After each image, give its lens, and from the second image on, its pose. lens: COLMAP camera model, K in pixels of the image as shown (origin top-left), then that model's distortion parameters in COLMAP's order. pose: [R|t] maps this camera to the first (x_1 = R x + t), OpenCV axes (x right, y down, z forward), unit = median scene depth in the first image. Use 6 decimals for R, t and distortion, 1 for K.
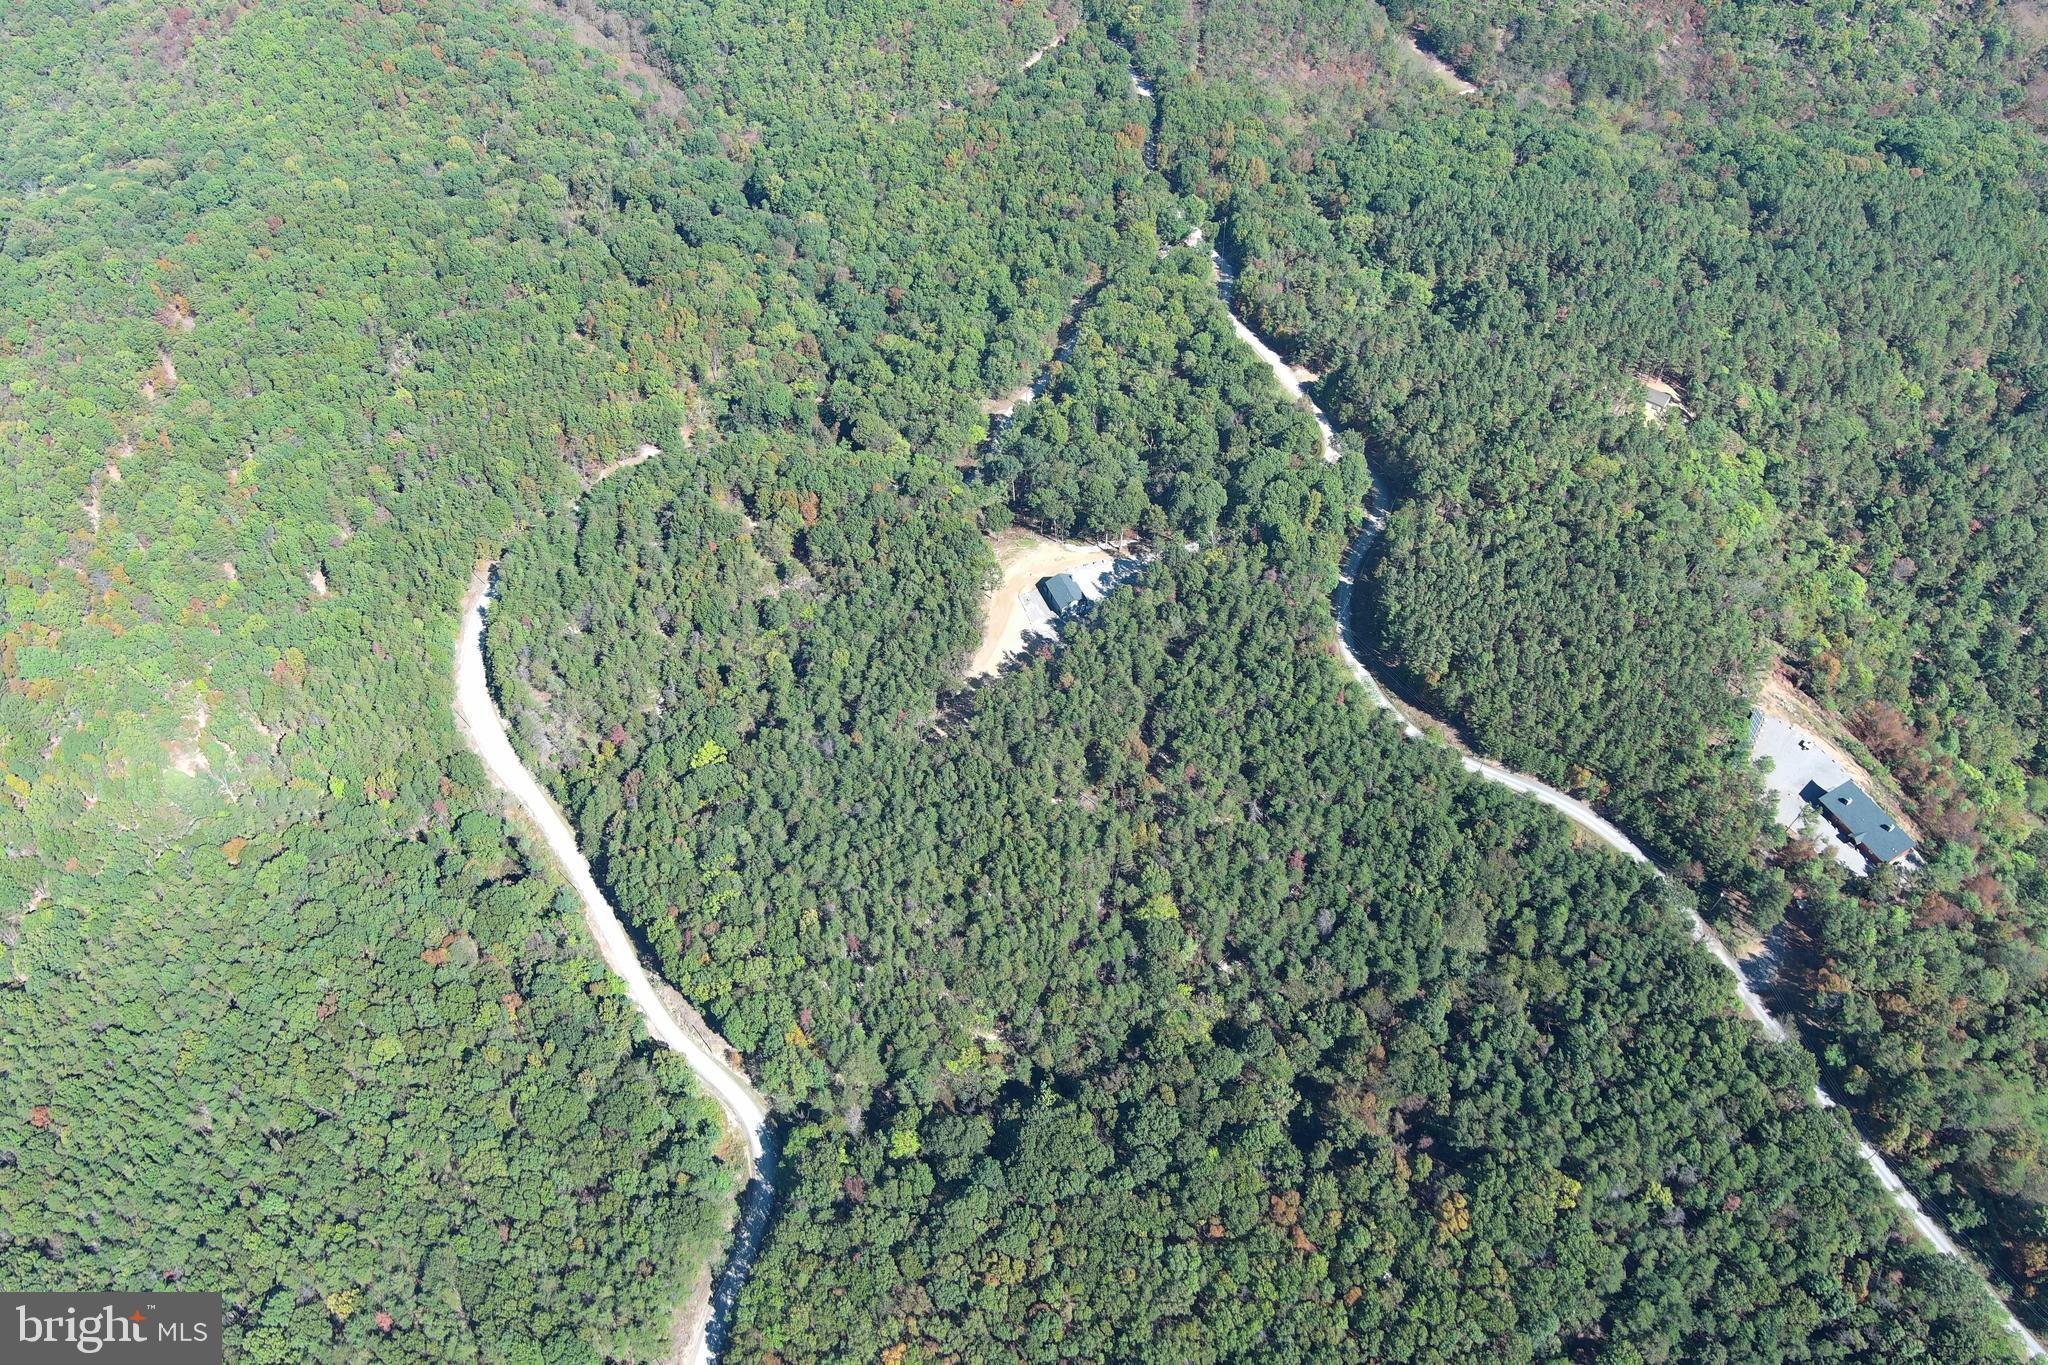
lens RADIAL K [[1589.6, 0, 1021.0], [0, 1589.6, 687.0], [0, 0, 1]] dist [0.007832, 0.005752]
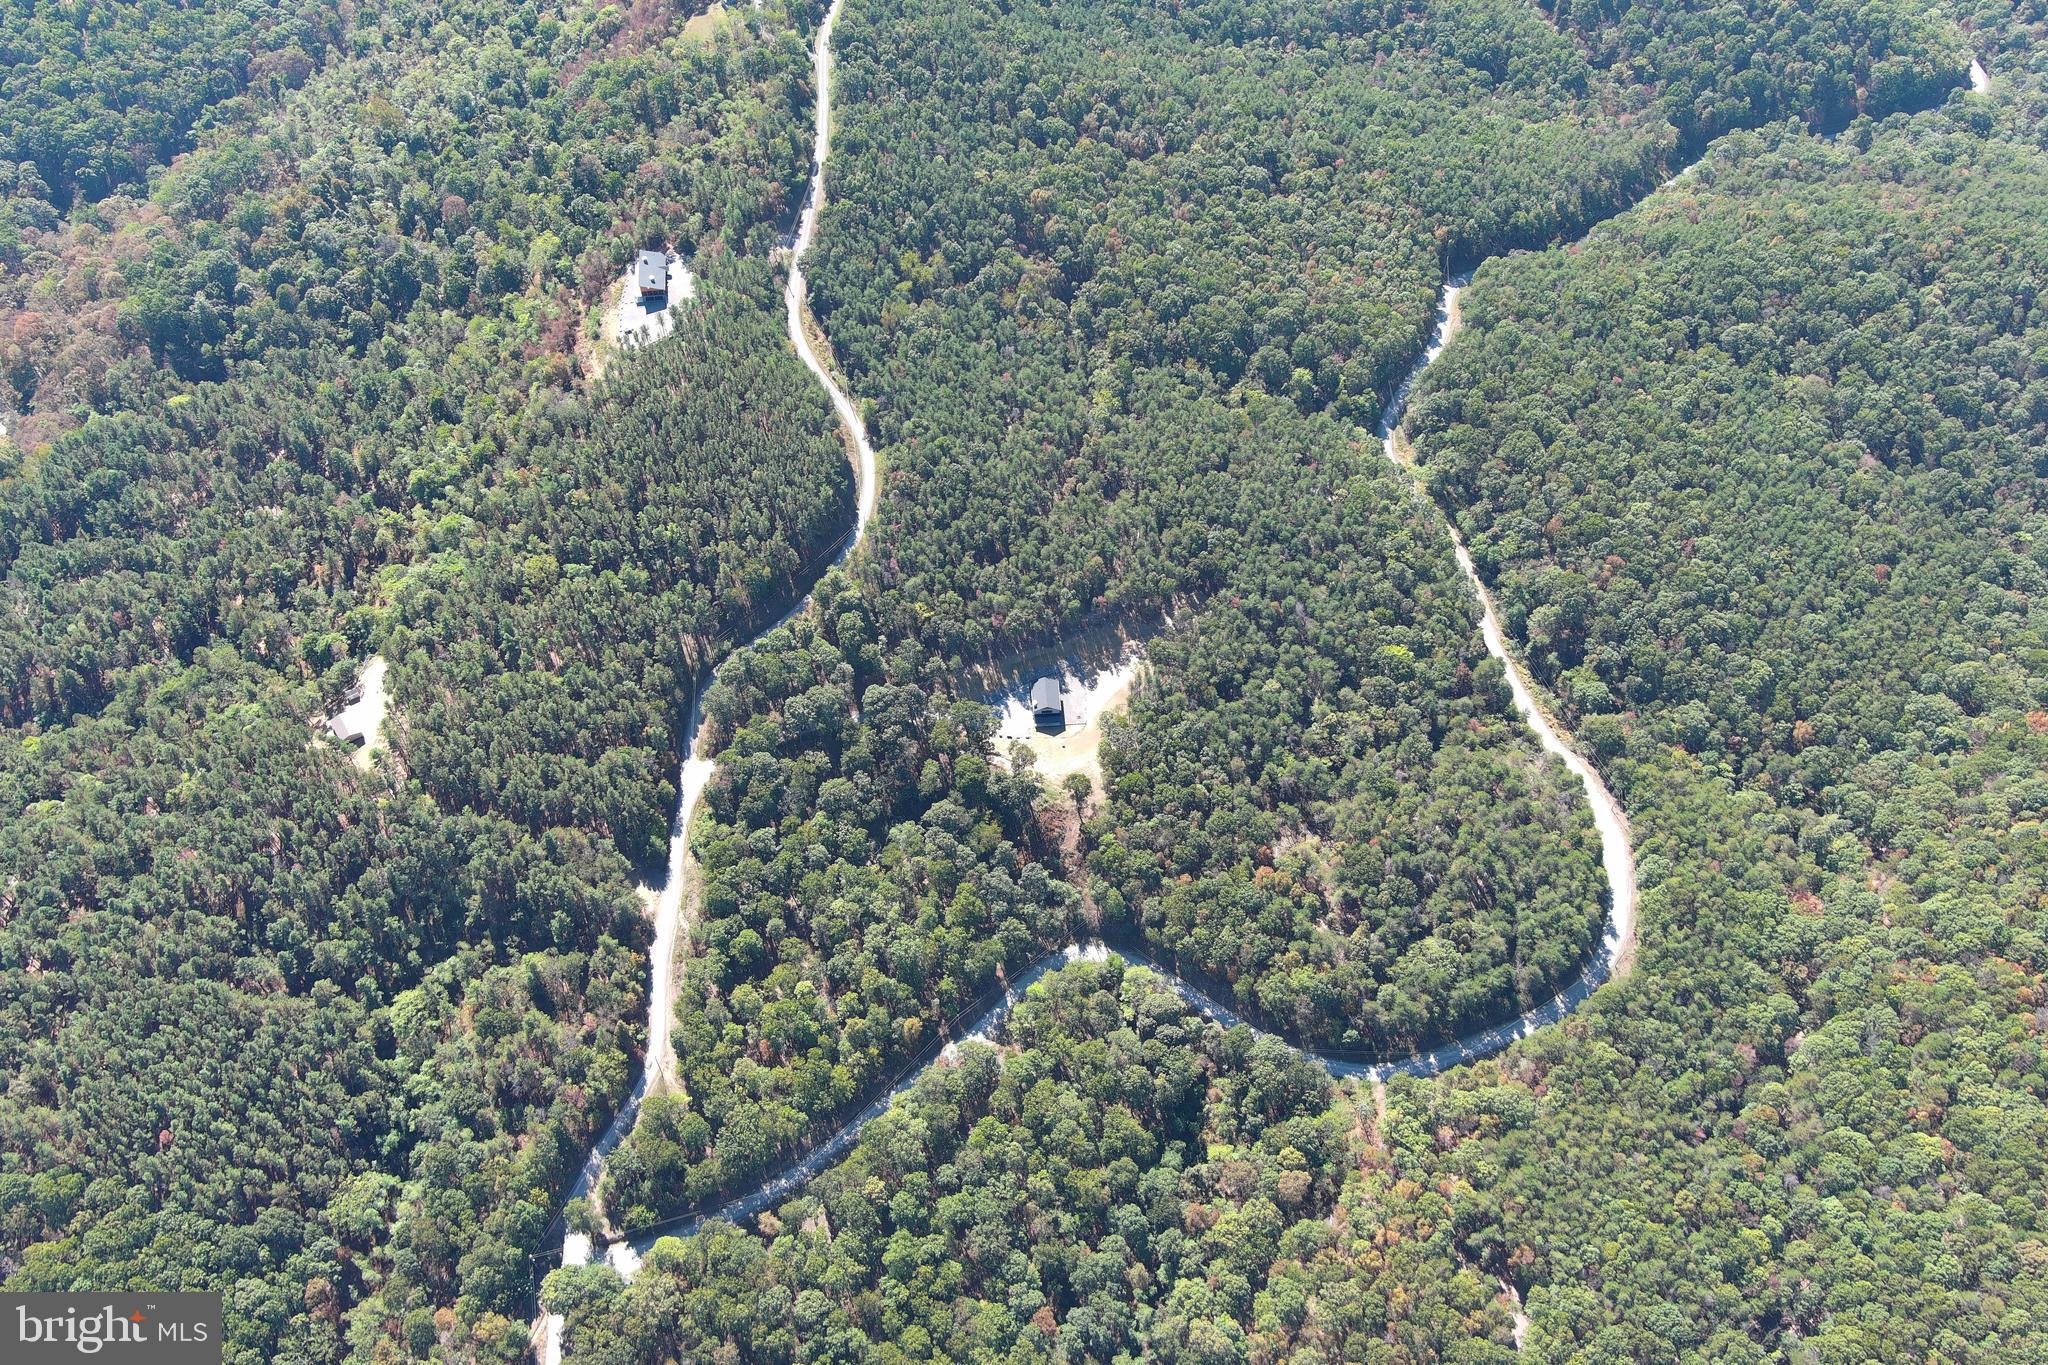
lens RADIAL K [[1589.6, 0, 1021.9], [0, 1589.6, 701.3], [0, 0, 1]] dist [0.007832, 0.005752]
pose [[-0.940959, -0.263003, 0.213131, -0.178575], [0.264334, -0.177527, 0.947951, -1.034975], [-0.211478, 0.948321, 0.236566, 0.740986]]
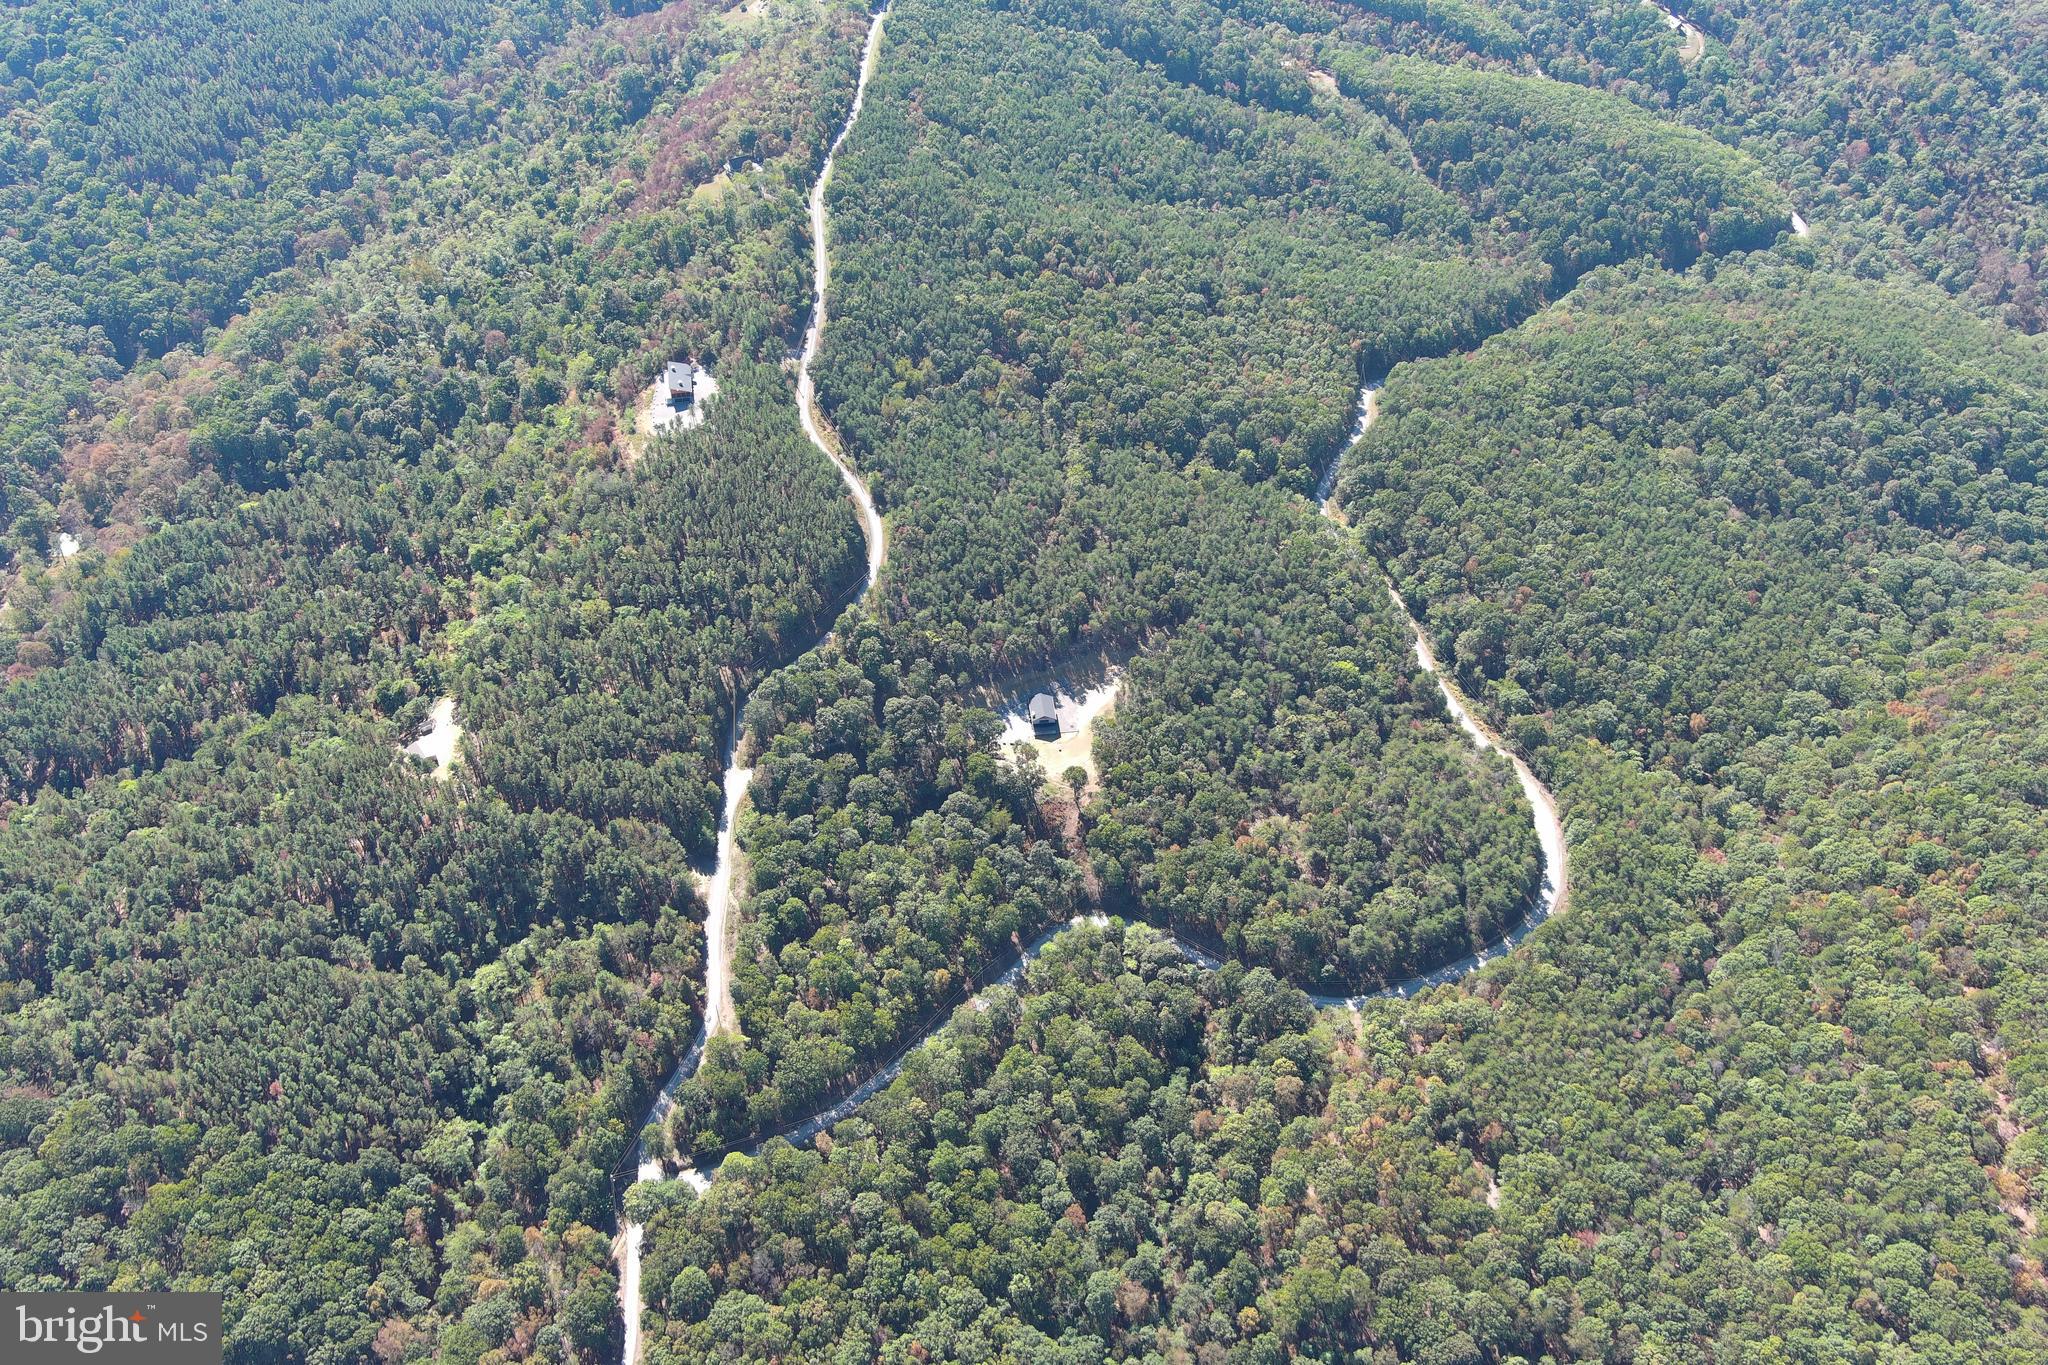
lens RADIAL K [[1589.6, 0, 1020.0], [0, 1589.6, 678.2], [0, 0, 1]] dist [0.007832, 0.005752]
pose [[-0.956901, -0.198443, 0.212038, -0.201461], [0.223885, -0.039034, 0.973834, -1.199072], [-0.184974, 0.979335, 0.081780, 0.862973]]
